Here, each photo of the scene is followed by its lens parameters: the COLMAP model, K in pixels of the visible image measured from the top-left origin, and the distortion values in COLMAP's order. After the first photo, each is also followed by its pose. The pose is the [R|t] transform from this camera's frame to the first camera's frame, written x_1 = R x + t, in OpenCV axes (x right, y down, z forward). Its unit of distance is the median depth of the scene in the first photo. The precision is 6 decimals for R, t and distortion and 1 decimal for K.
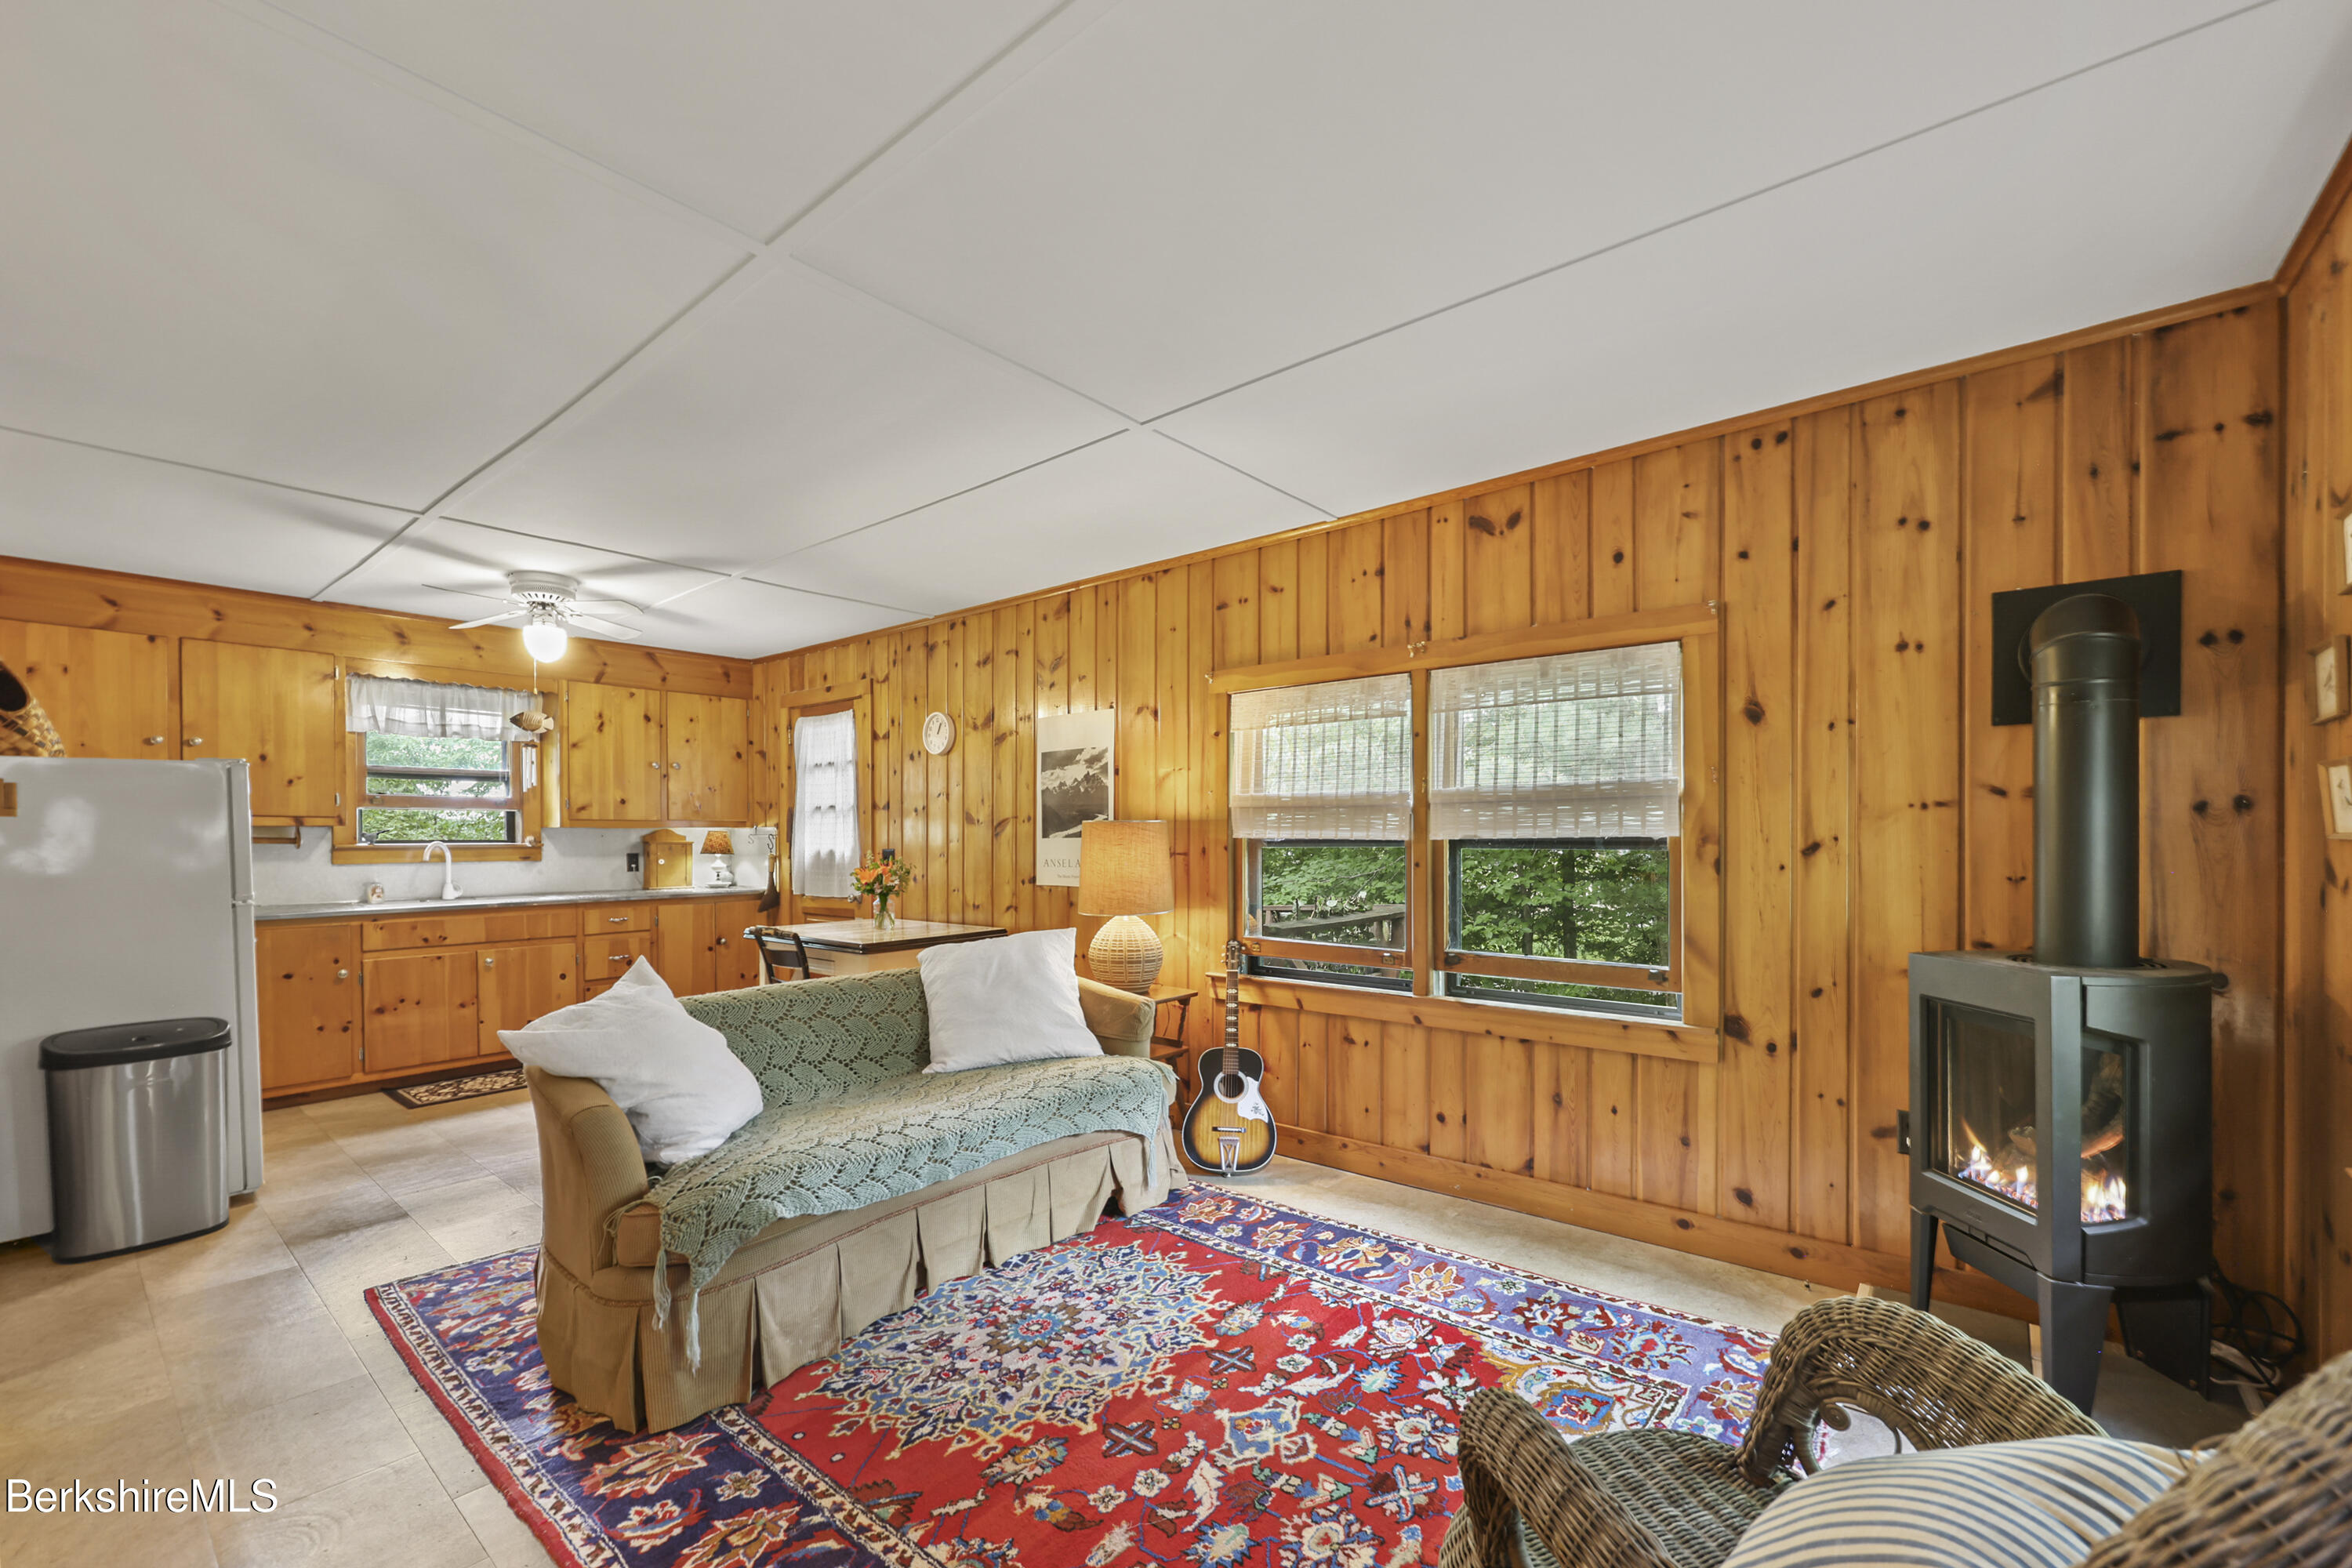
lens RADIAL K [[978.0, 0, 1170.3], [0, 978.0, 850.4], [0, 0, 1]] dist [0.000428, 0.000858]
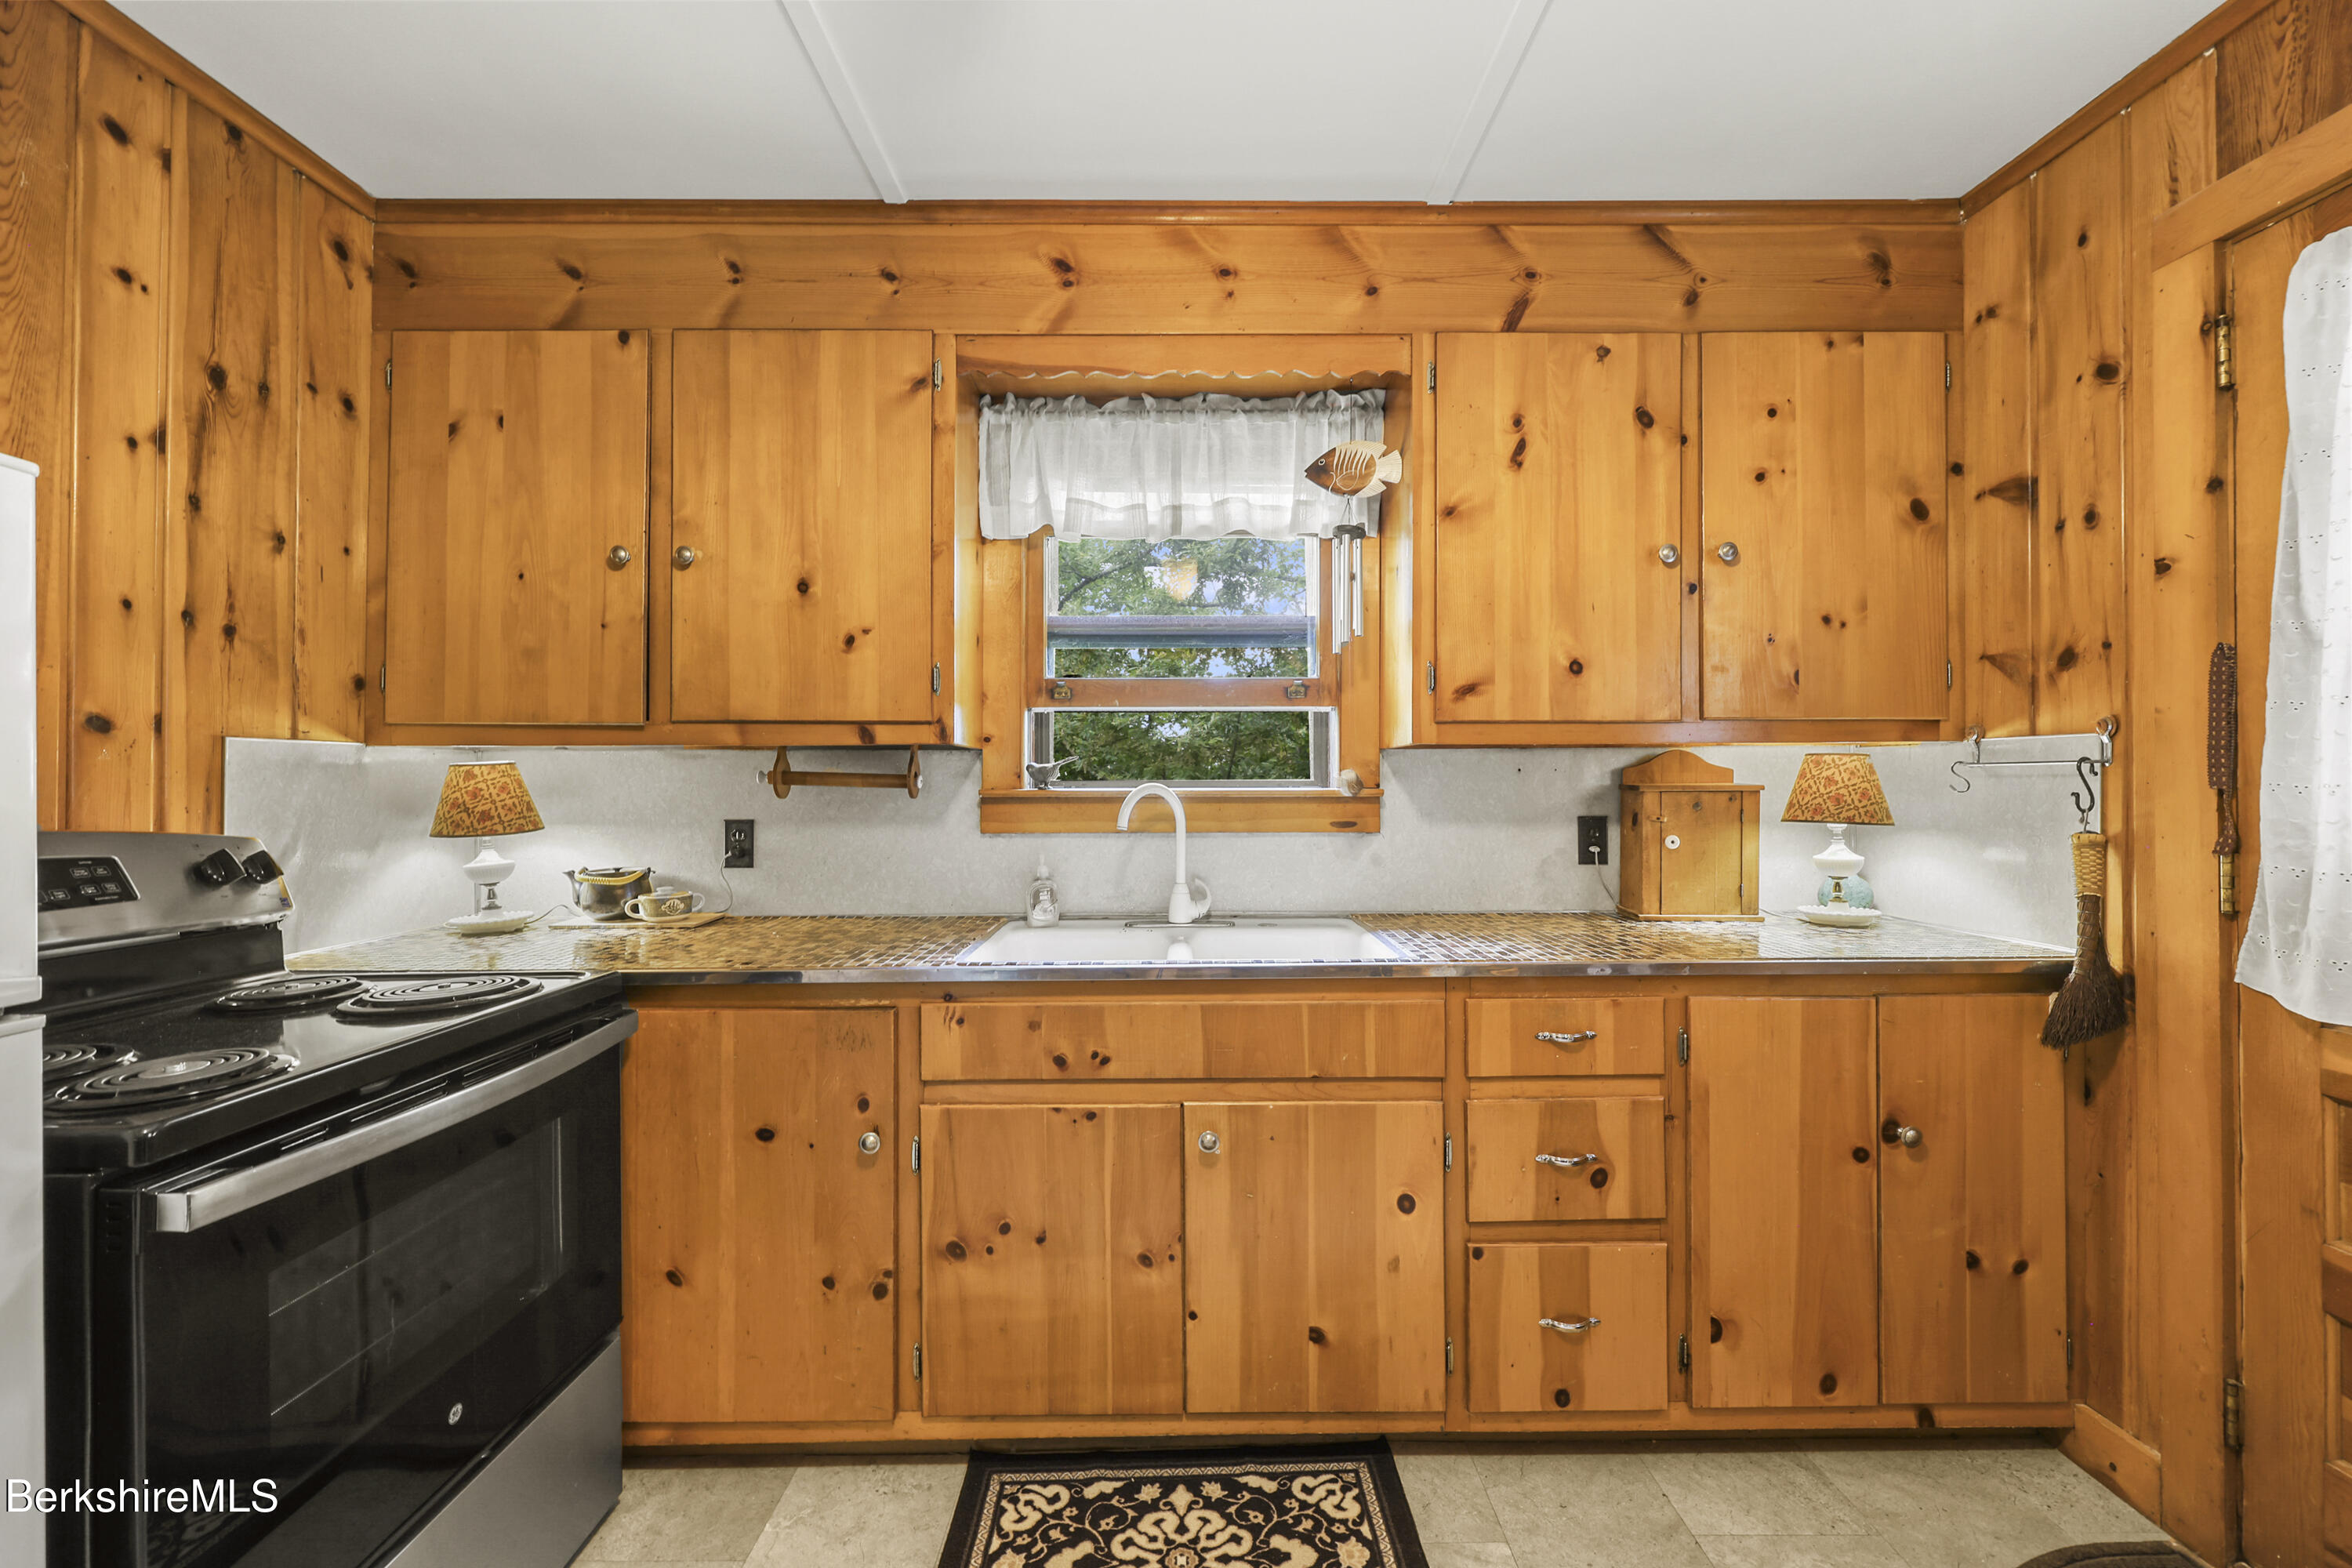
lens RADIAL K [[945.2, 0, 1180.6], [0, 945.2, 782.4], [0, 0, 1]] dist [0.000105, -0.000203]
pose [[0.652563, -0.003708, -0.757725, -0.595754], [-0.011195, 0.999832, -0.014534, -0.004681], [0.757652, 0.017967, 0.652412, 1.014301]]
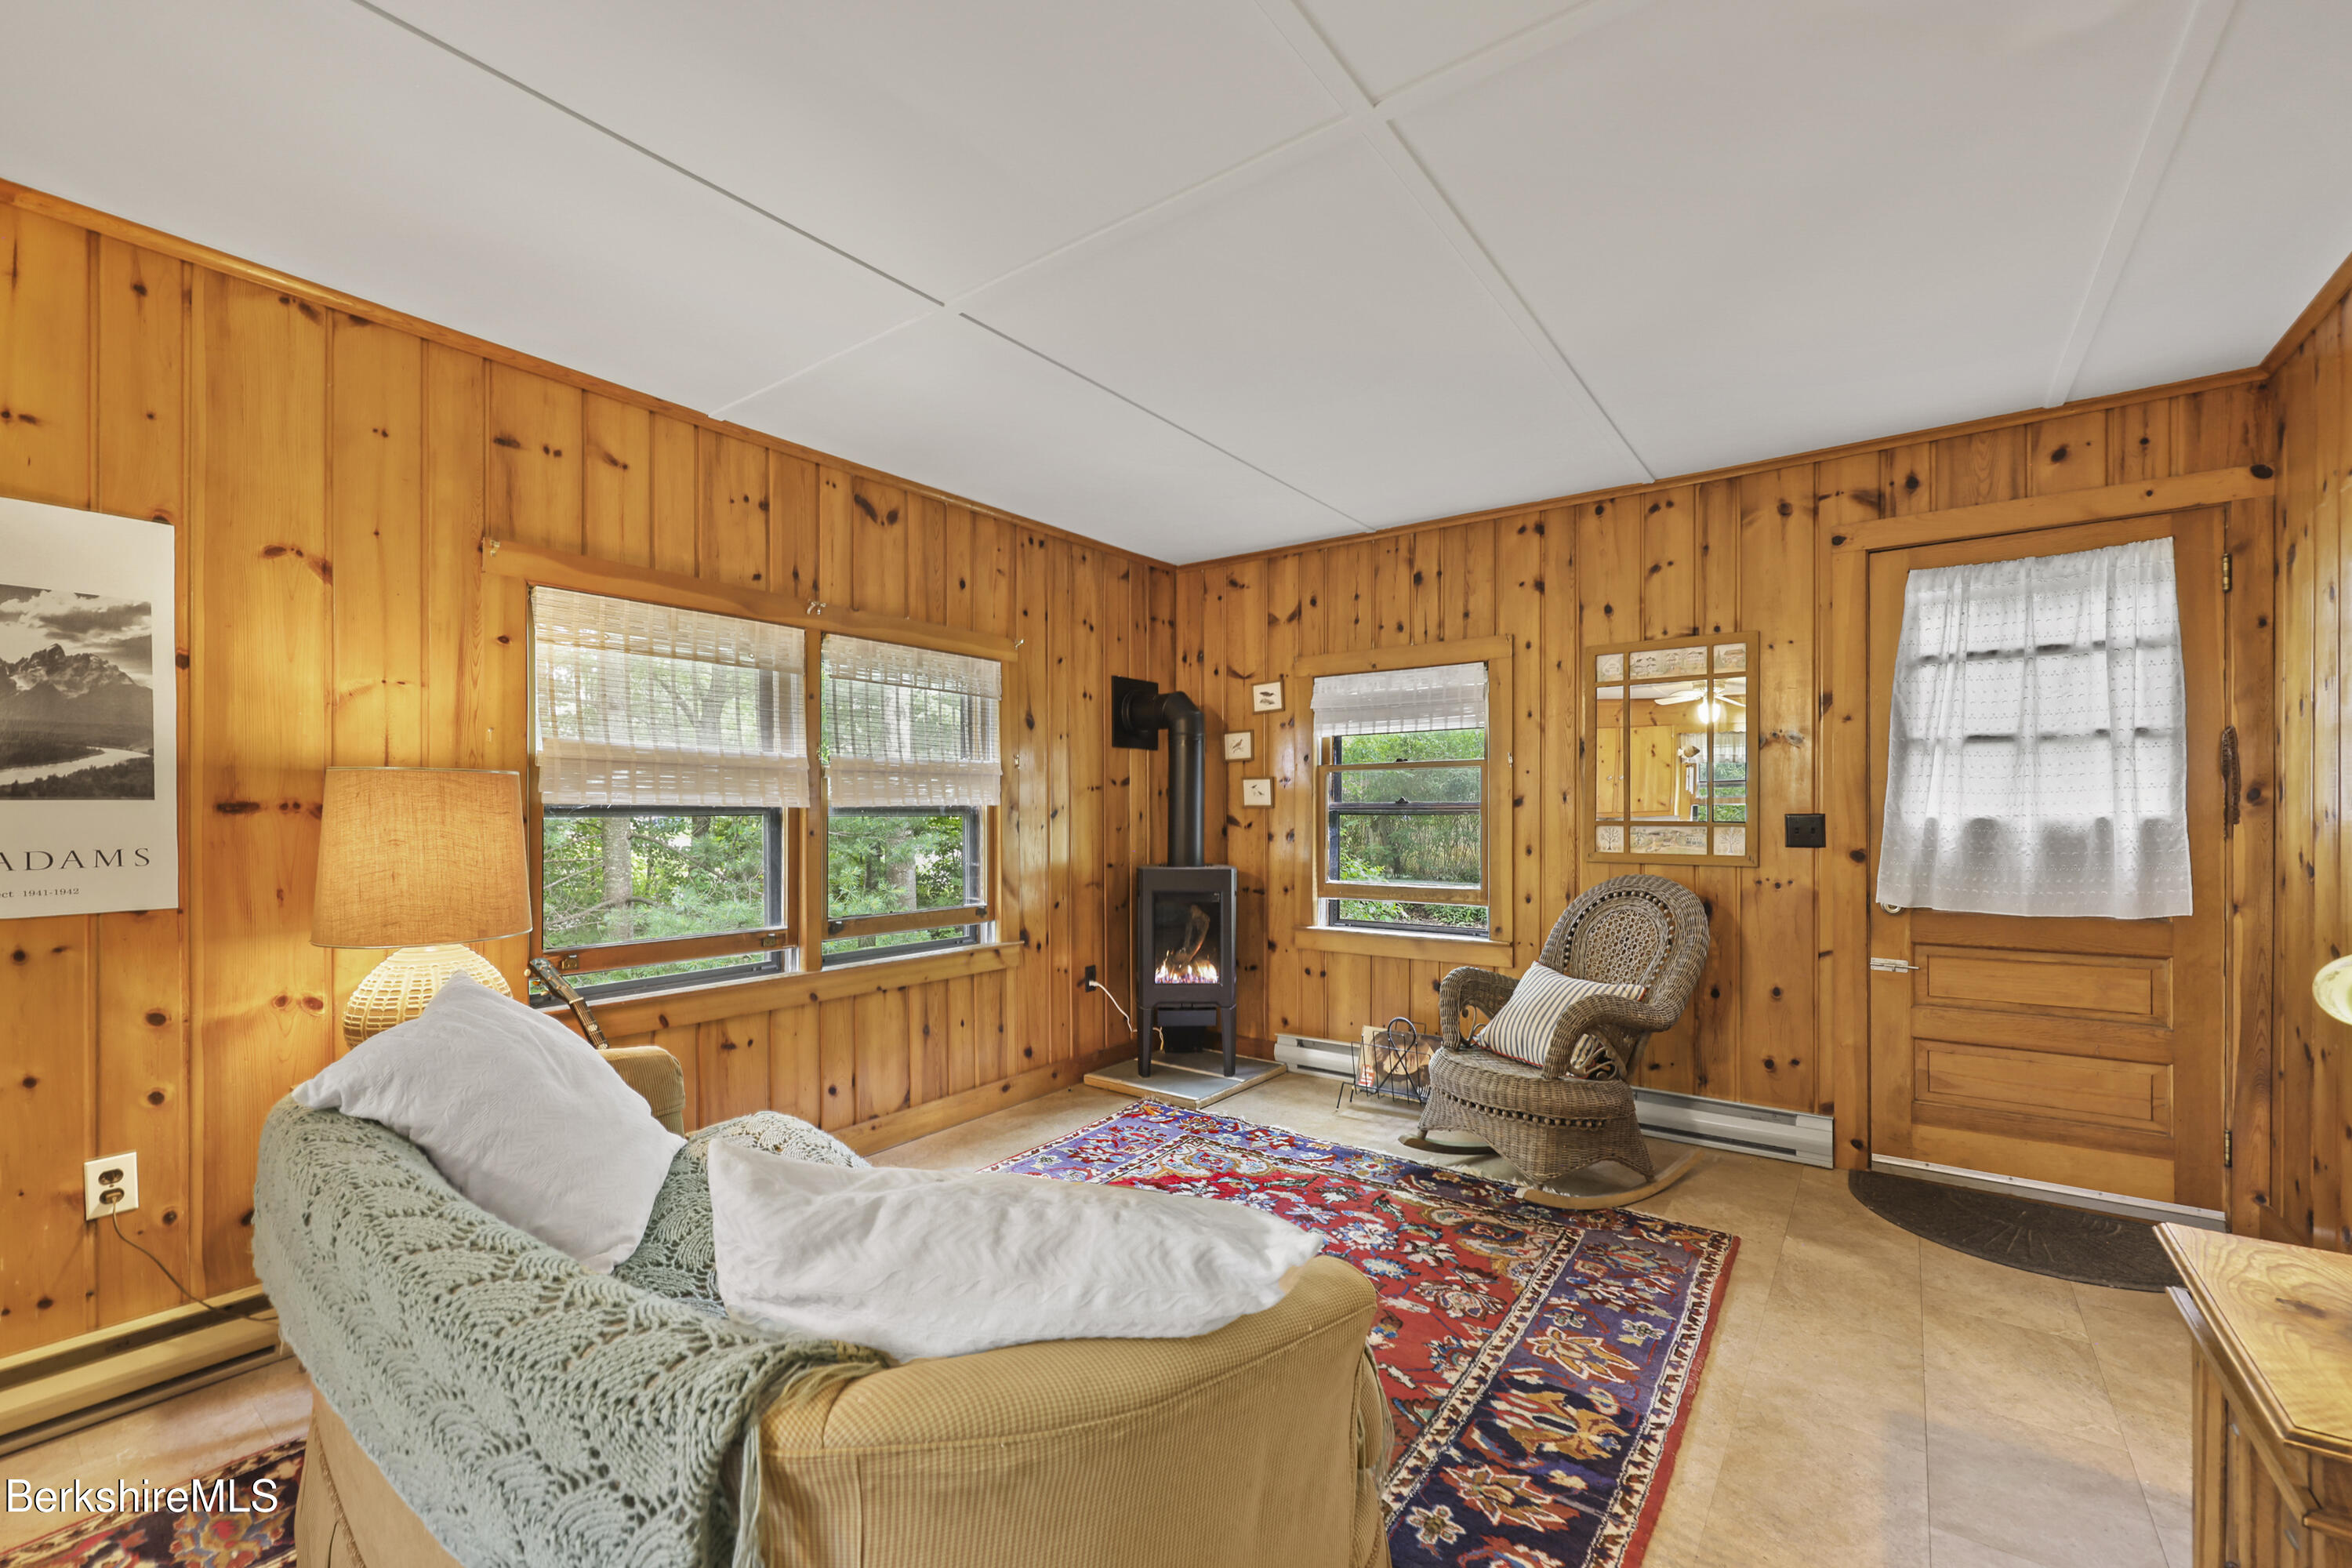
lens RADIAL K [[978.0, 0, 1185.3], [0, 978.0, 813.1], [0, 0, 1]] dist [0.000428, 0.000858]
pose [[-0.069729, 0.000750, 0.997566, -0.622757], [0.015911, 0.999873, 0.000360, 0.000583], [-0.997439, 0.015898, -0.069732, 0.609114]]
